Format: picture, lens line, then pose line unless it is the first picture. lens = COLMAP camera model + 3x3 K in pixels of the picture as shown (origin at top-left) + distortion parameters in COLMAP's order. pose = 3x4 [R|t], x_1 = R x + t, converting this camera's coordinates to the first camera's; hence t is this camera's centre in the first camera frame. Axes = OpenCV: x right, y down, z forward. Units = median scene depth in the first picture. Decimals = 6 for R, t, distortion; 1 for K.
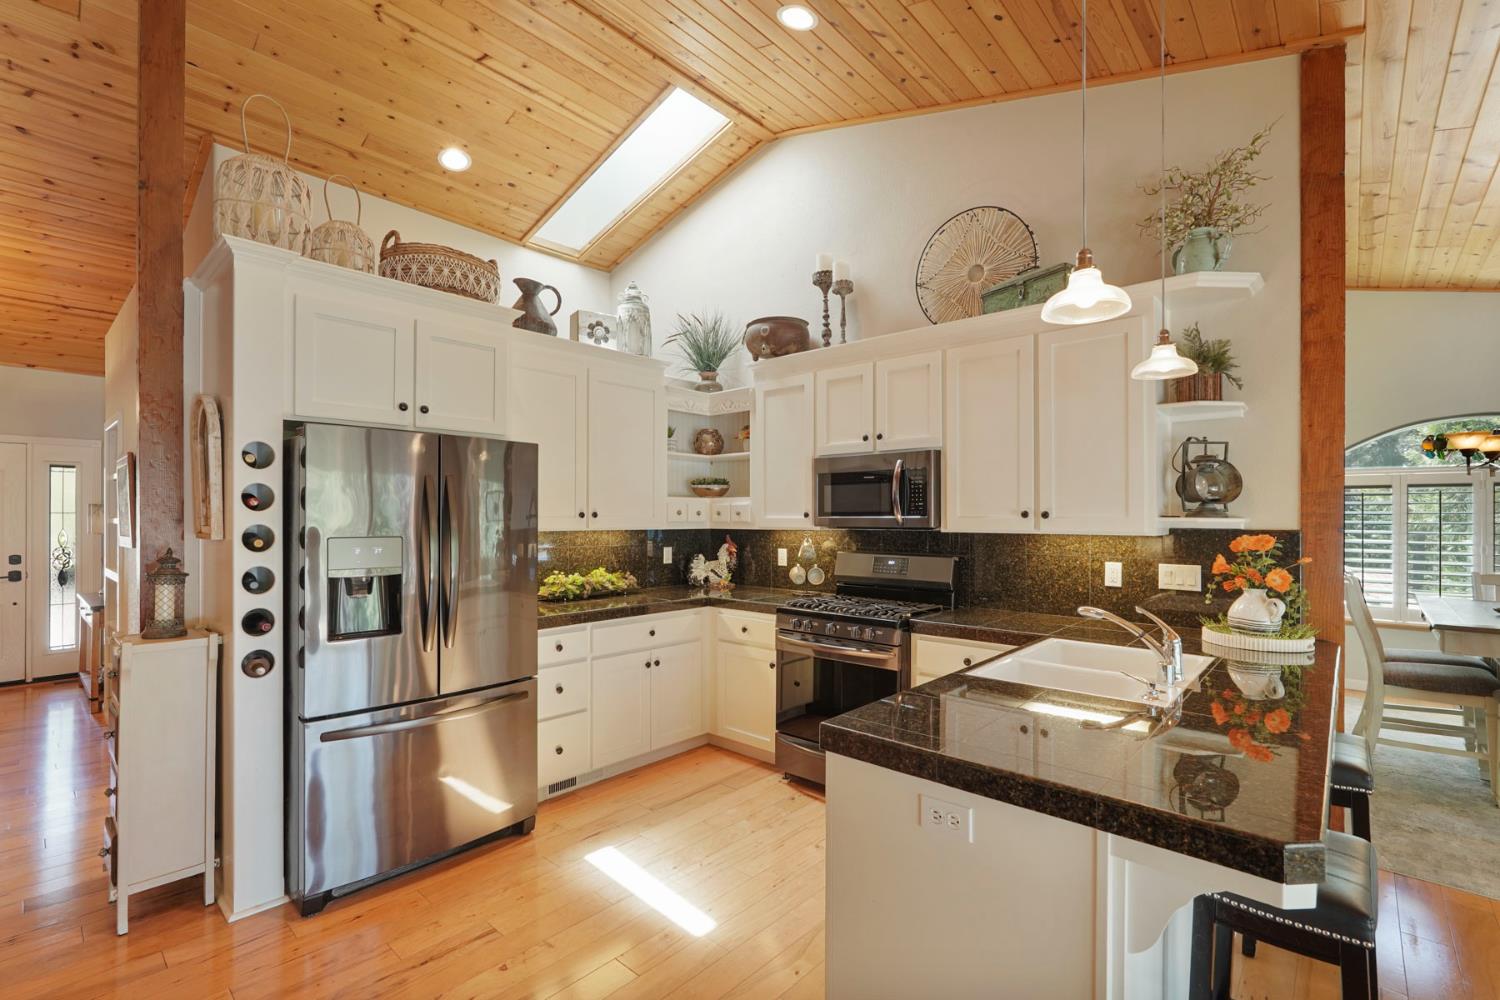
lens RADIAL K [[671.9, 0, 745.0], [0, 671.9, 514.4], [0, 0, 1]] dist [-0.009947, 0.005885]
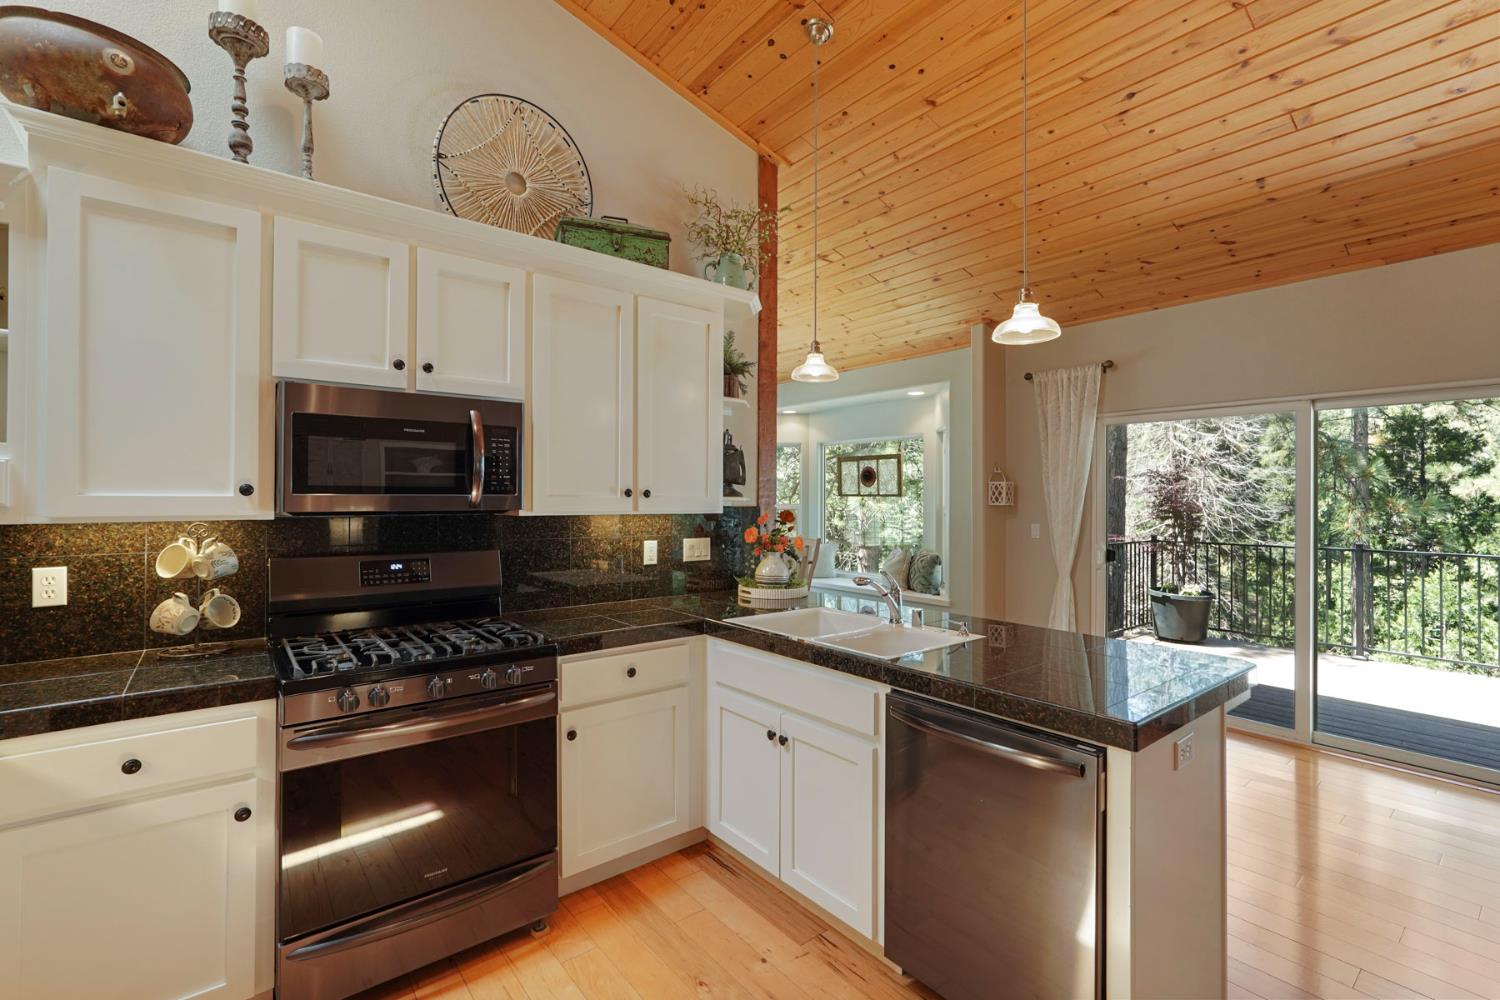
lens RADIAL K [[671.9, 0, 751.5], [0, 671.9, 493.3], [0, 0, 1]] dist [-0.009947, 0.005885]
pose [[0.150229, 0.007952, 0.988619, -0.398201], [-0.005290, 0.999960, -0.007239, 0.005670], [-0.988637, -0.004143, 0.150265, 0.637777]]
